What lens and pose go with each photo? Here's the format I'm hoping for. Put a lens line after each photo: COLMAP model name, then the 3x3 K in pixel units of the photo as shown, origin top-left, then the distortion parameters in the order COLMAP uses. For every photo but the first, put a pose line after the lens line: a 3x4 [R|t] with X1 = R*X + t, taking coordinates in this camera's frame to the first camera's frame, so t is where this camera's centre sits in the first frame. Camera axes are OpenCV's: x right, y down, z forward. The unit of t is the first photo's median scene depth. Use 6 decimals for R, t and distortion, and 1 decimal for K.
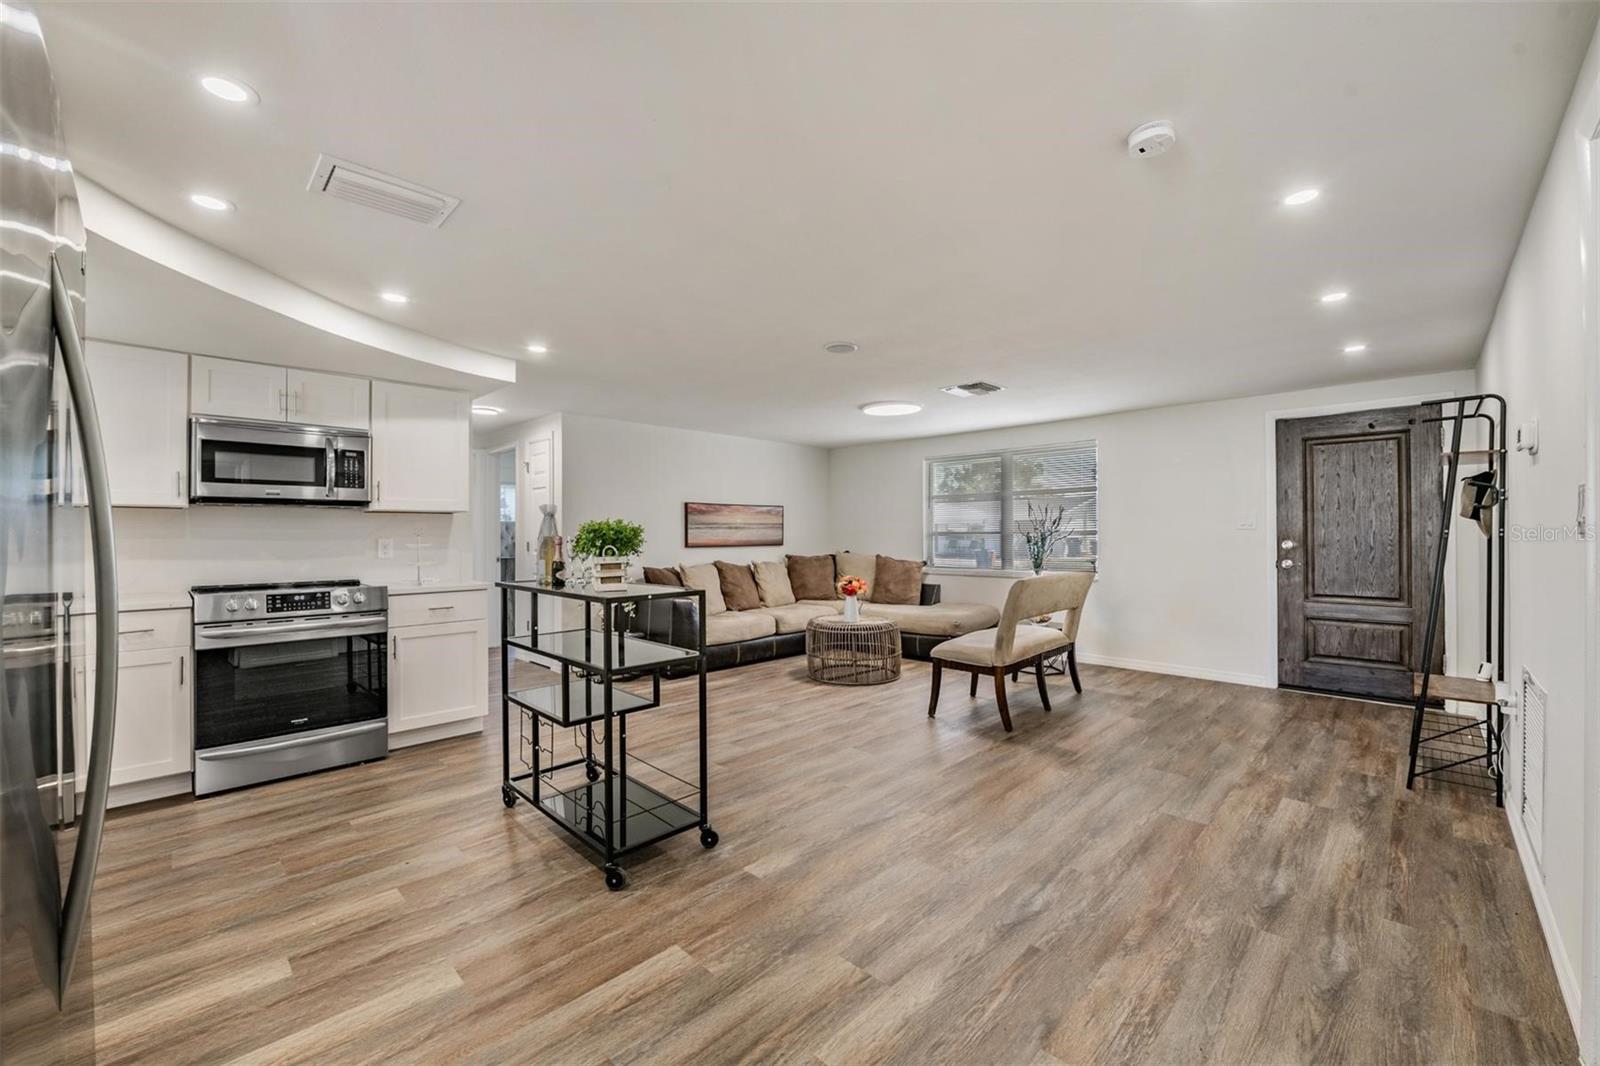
lens RADIAL K [[634.0, 0, 795.4], [0, 634.0, 529.9], [0, 0, 1]] dist [-0.012948, -0.001716]
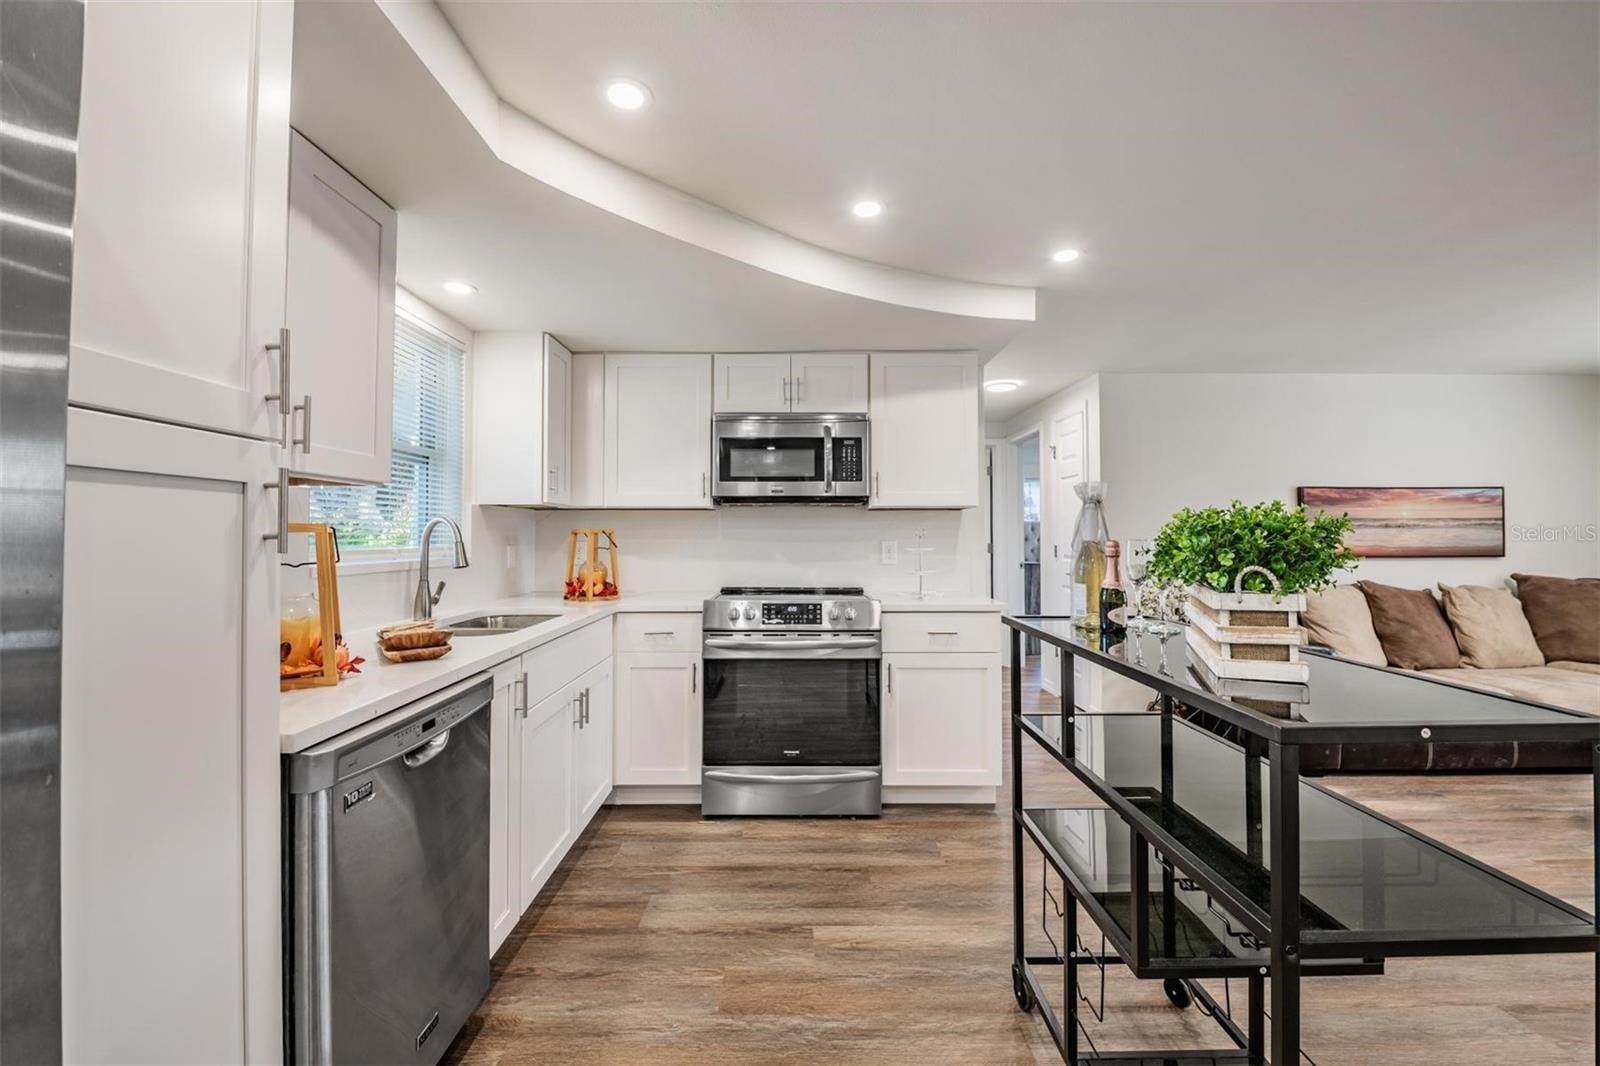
lens RADIAL K [[634.0, 0, 797.0], [0, 634.0, 519.9], [0, 0, 1]] dist [-0.012948, -0.001716]
pose [[0.703157, -0.014168, -0.710894, -0.143422], [0.001380, 0.999827, -0.018561, 0.001497], [0.711034, 0.012070, 0.703054, 0.344131]]
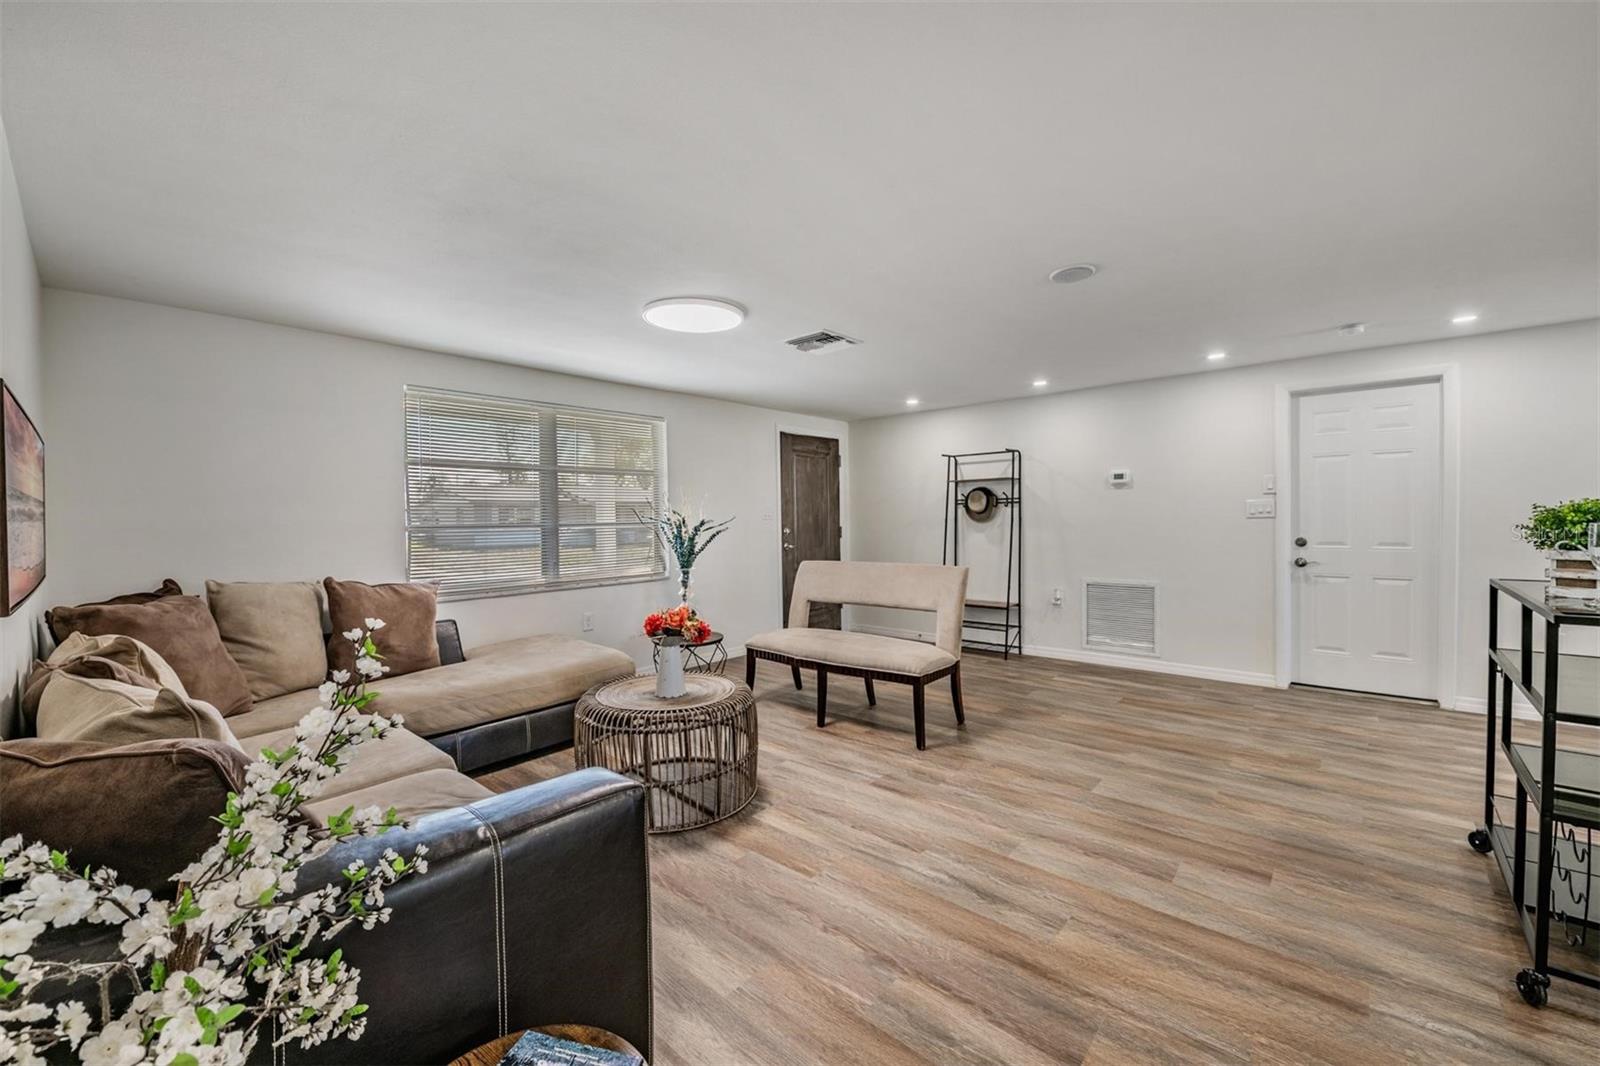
lens RADIAL K [[634.0, 0, 800.6], [0, 634.0, 527.7], [0, 0, 1]] dist [-0.012948, -0.001716]
pose [[-0.056238, -0.012813, 0.998335, -0.674025], [0.007827, 0.999881, 0.013274, 0.000417], [-0.998387, 0.008561, -0.056131, 1.395967]]
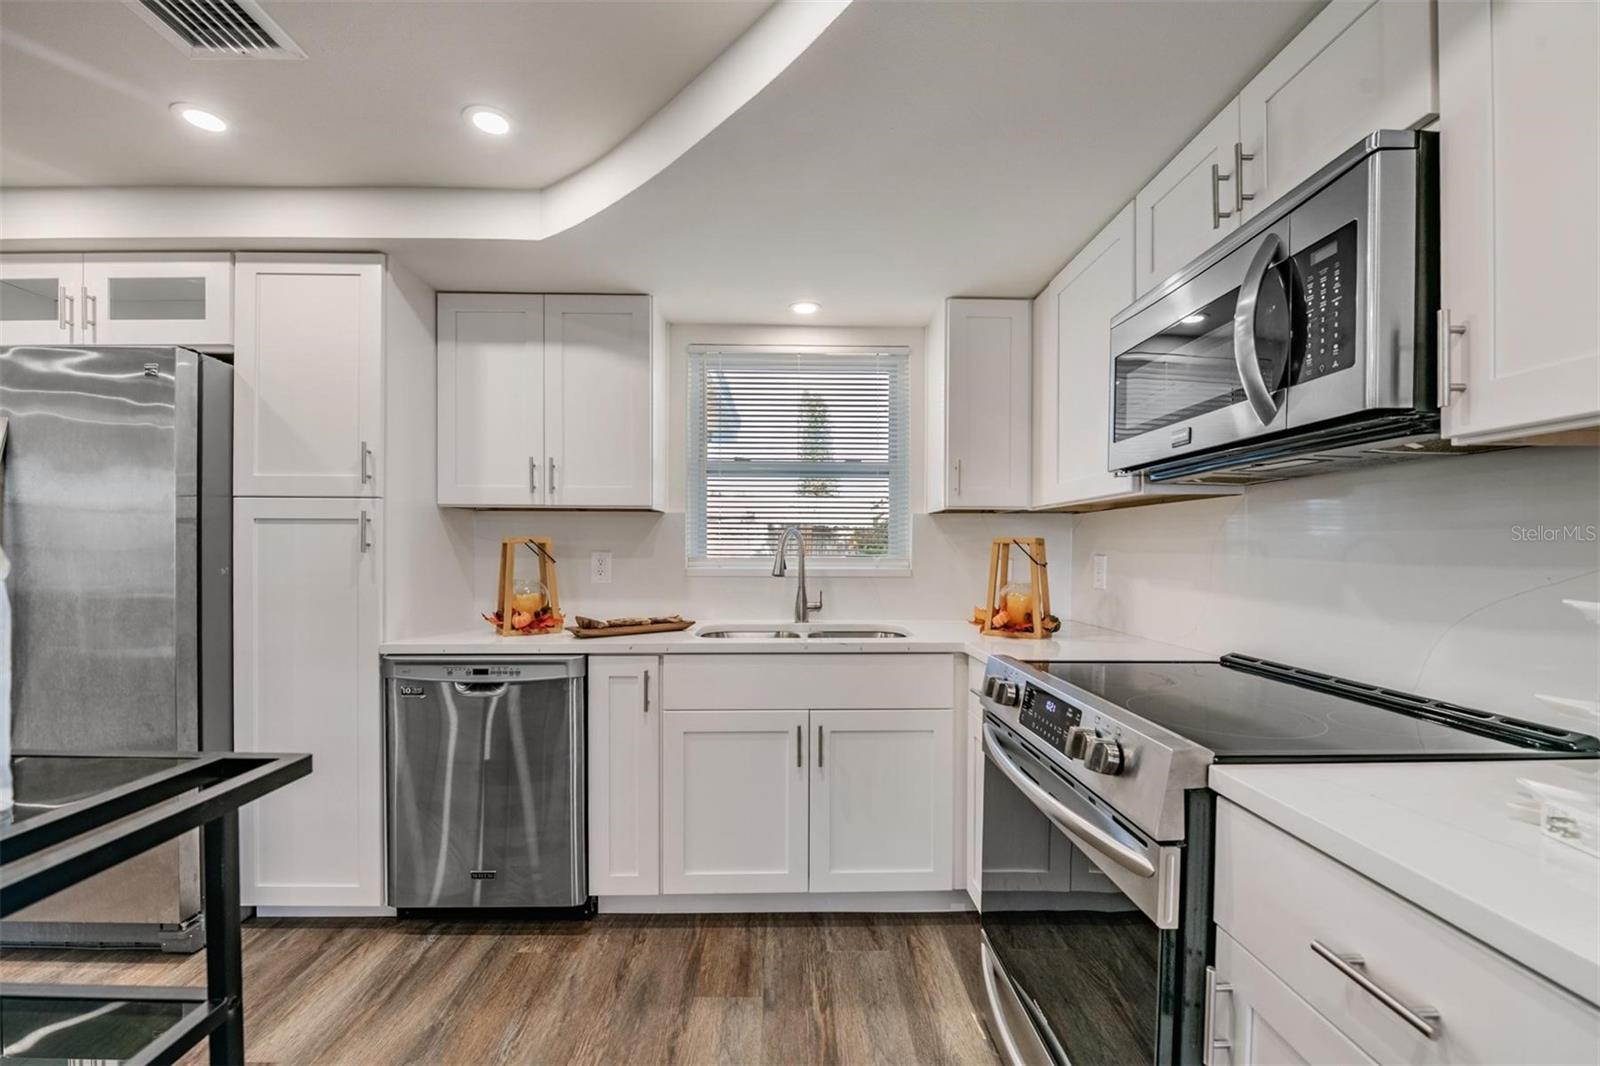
lens RADIAL K [[634.0, 0, 800.1], [0, 634.0, 556.0], [0, 0, 1]] dist [-0.012948, -0.001716]
pose [[-0.688443, 0.006477, -0.725261, -0.349358], [0.000475, 0.999964, 0.008480, 0.009097], [0.725290, 0.005494, -0.688422, 1.021768]]
